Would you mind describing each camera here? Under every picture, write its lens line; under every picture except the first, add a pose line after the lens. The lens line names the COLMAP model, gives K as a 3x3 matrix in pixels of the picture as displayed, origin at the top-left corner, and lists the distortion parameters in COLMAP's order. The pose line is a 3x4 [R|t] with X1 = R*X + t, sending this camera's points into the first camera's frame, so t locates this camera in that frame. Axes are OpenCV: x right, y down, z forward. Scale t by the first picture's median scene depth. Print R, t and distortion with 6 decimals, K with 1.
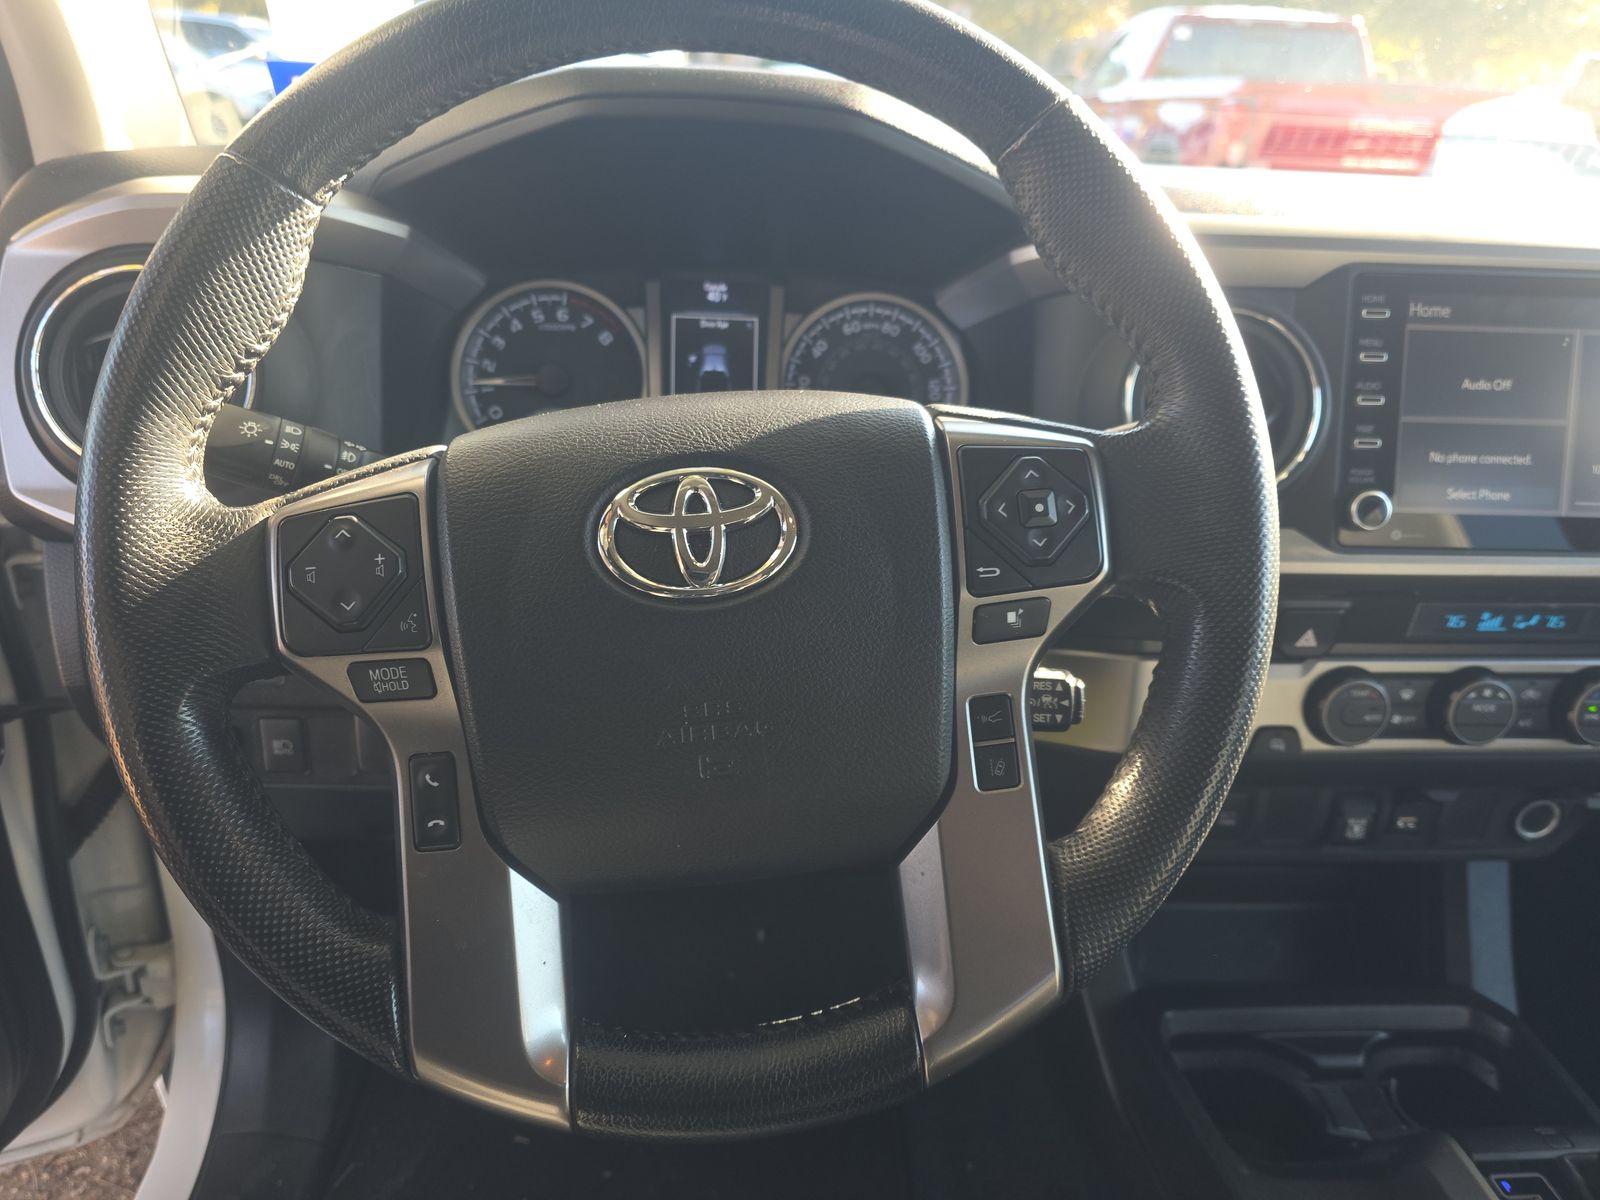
lens RADIAL K [[1116.7, 0, 800.0], [0, 1116.7, 600.0], [0, 0, 1]] dist [0.049885, -0.061732]
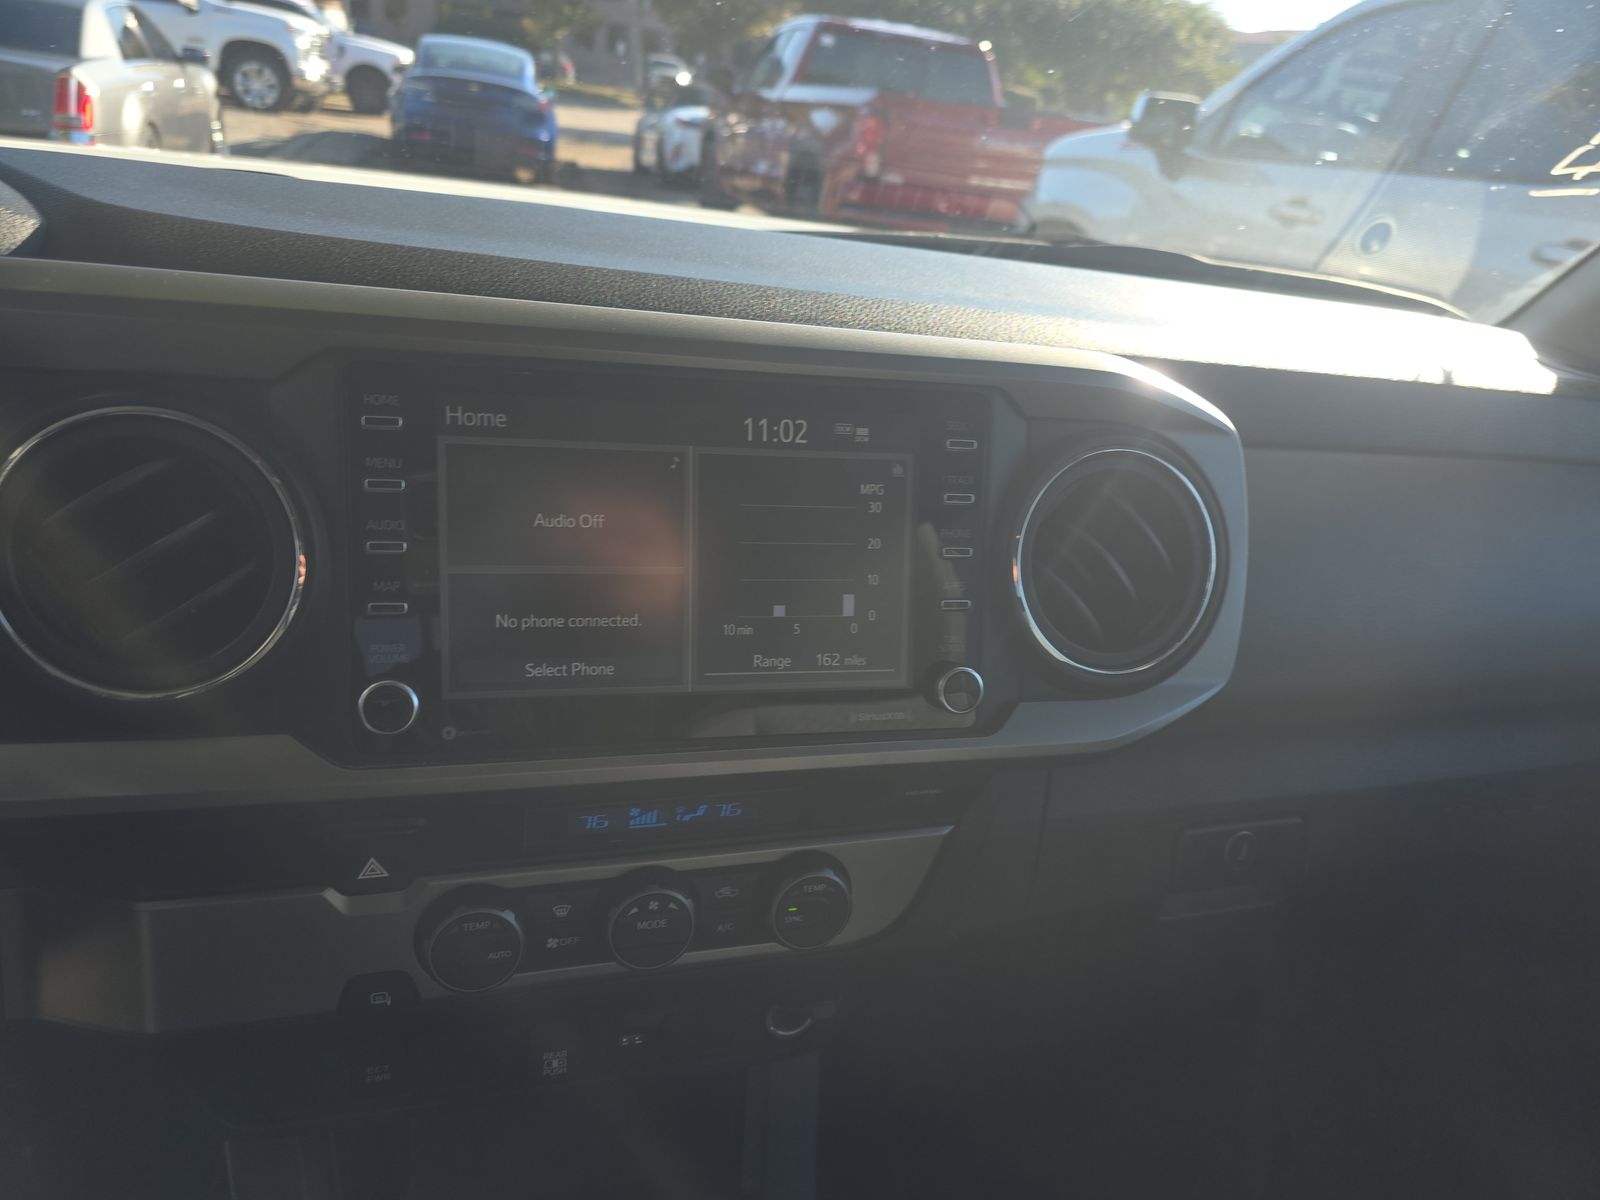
lens RADIAL K [[1116.7, 0, 800.0], [0, 1116.7, 600.0], [0, 0, 1]] dist [0.049885, -0.061732]
pose [[0.962834, -0.026224, 0.268817, 0.583339], [0.023264, 0.999629, 0.014192, -0.153536], [-0.269089, -0.007411, 0.963087, 0.279586]]
